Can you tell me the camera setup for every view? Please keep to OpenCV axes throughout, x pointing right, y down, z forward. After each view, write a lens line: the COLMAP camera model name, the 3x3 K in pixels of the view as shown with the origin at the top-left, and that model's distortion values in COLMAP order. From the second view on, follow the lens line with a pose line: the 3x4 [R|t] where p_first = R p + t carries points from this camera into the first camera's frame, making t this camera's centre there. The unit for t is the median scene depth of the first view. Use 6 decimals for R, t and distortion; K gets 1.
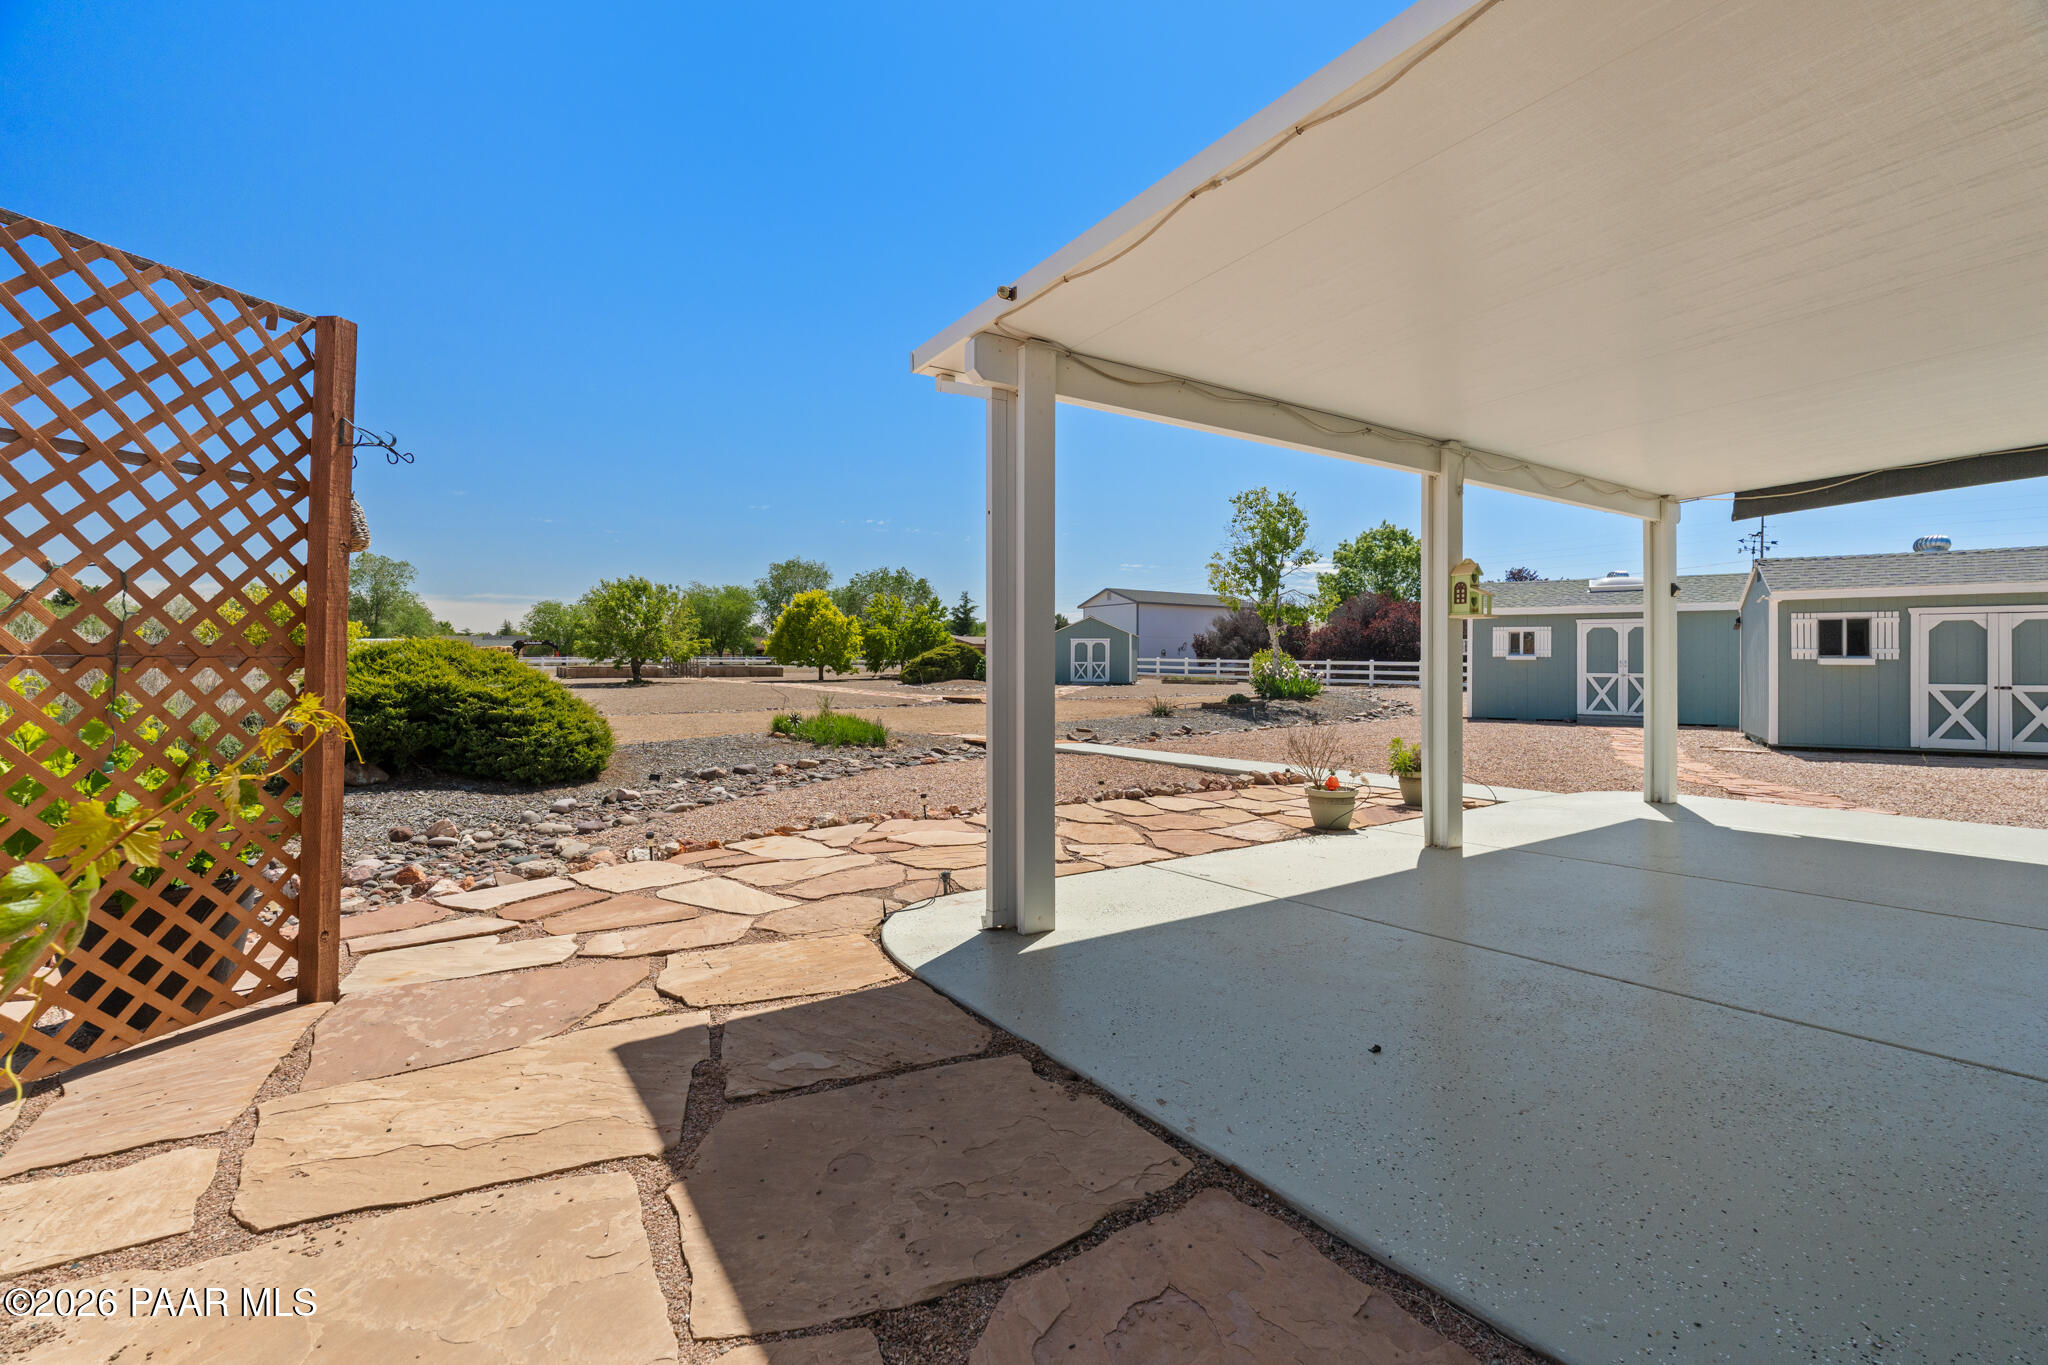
lens RADIAL K [[905.7, 0, 1025.3], [0, 905.7, 665.7], [0, 0, 1]] dist [-0.005411, 0.001476]
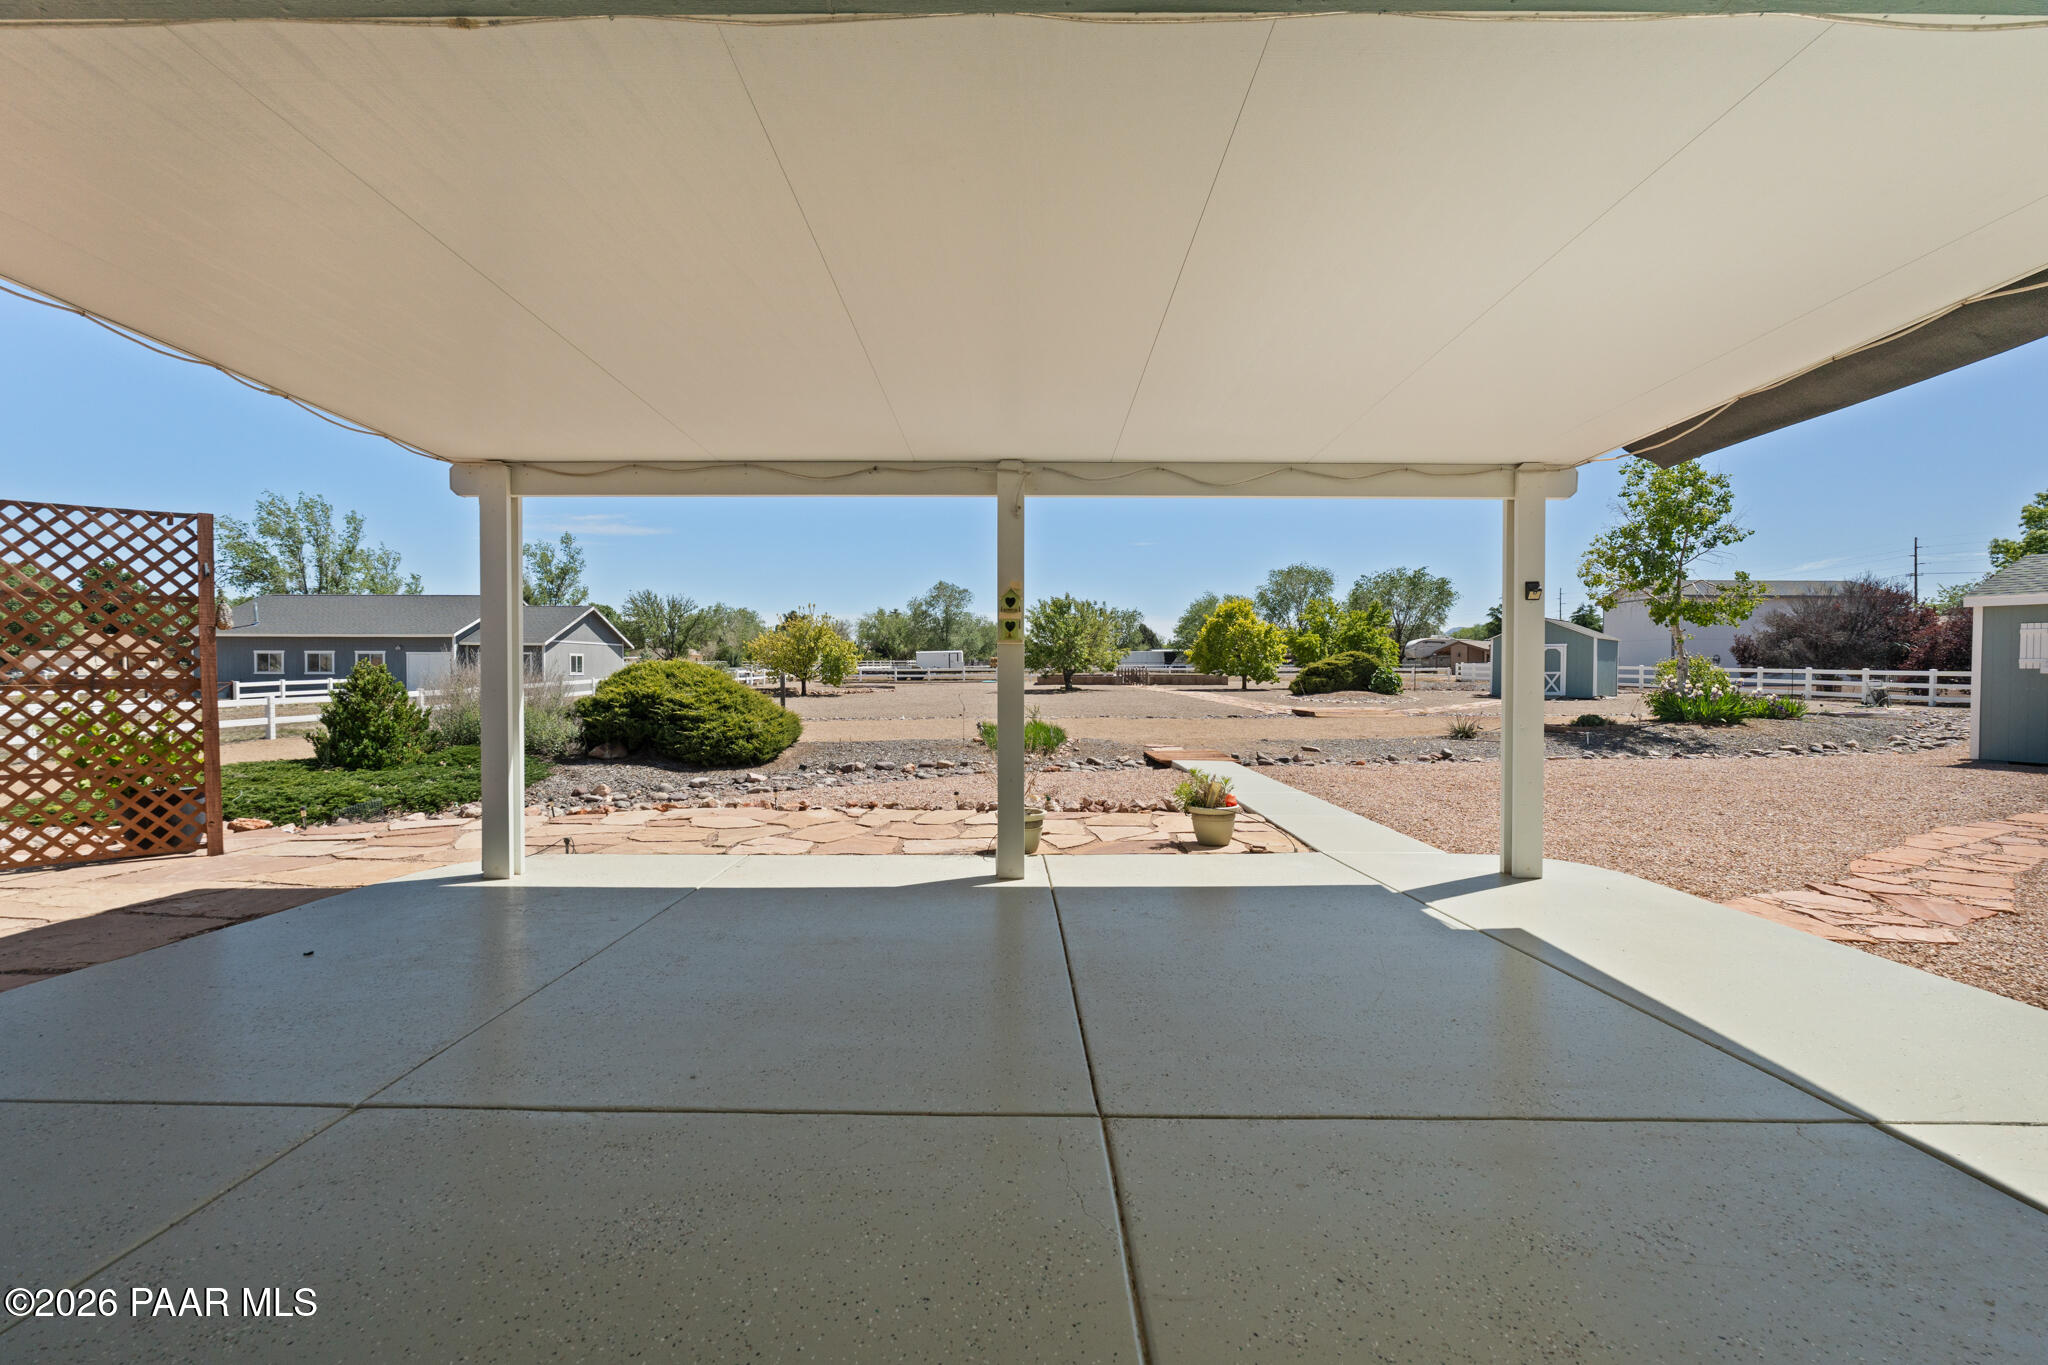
lens RADIAL K [[911.5, 0, 1022.0], [0, 911.5, 691.6], [0, 0, 1]] dist [-0.006307, 0.000446]
pose [[0.829041, 0.013911, -0.559015, 0.299707], [-0.002080, 0.999760, 0.021793, -0.006485], [0.559185, -0.016904, 0.828871, 0.056842]]
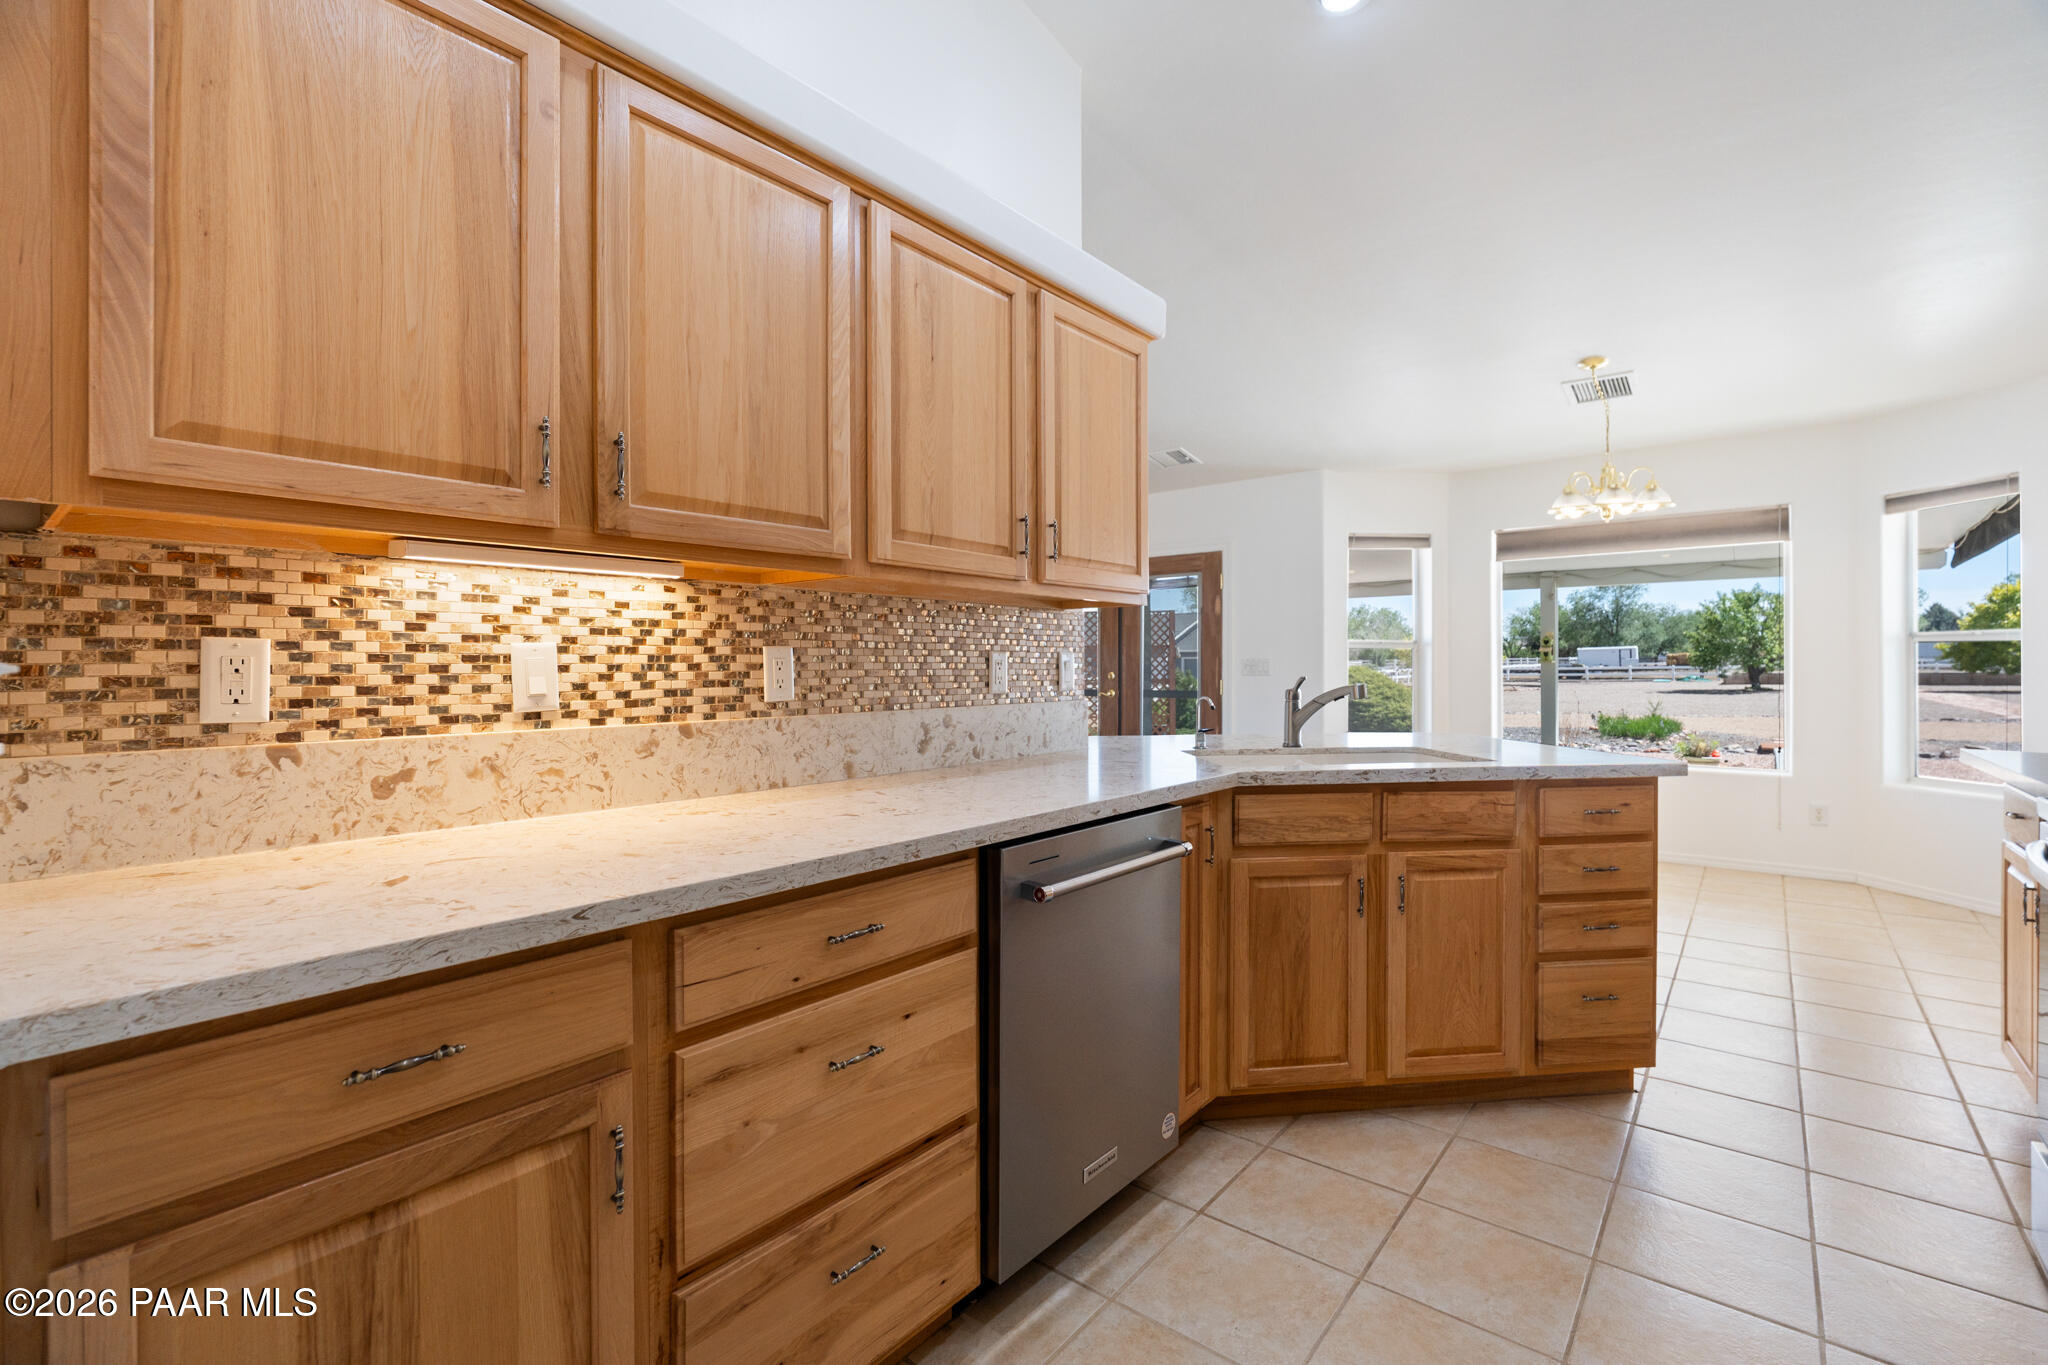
lens RADIAL K [[905.7, 0, 1025.2], [0, 905.7, 663.9], [0, 0, 1]] dist [-0.005411, 0.001476]
pose [[0.299051, -0.007403, -0.954208, 0.580834], [0.002943, 0.999972, -0.006835, -0.011555], [0.954232, -0.000764, 0.299065, -0.192288]]
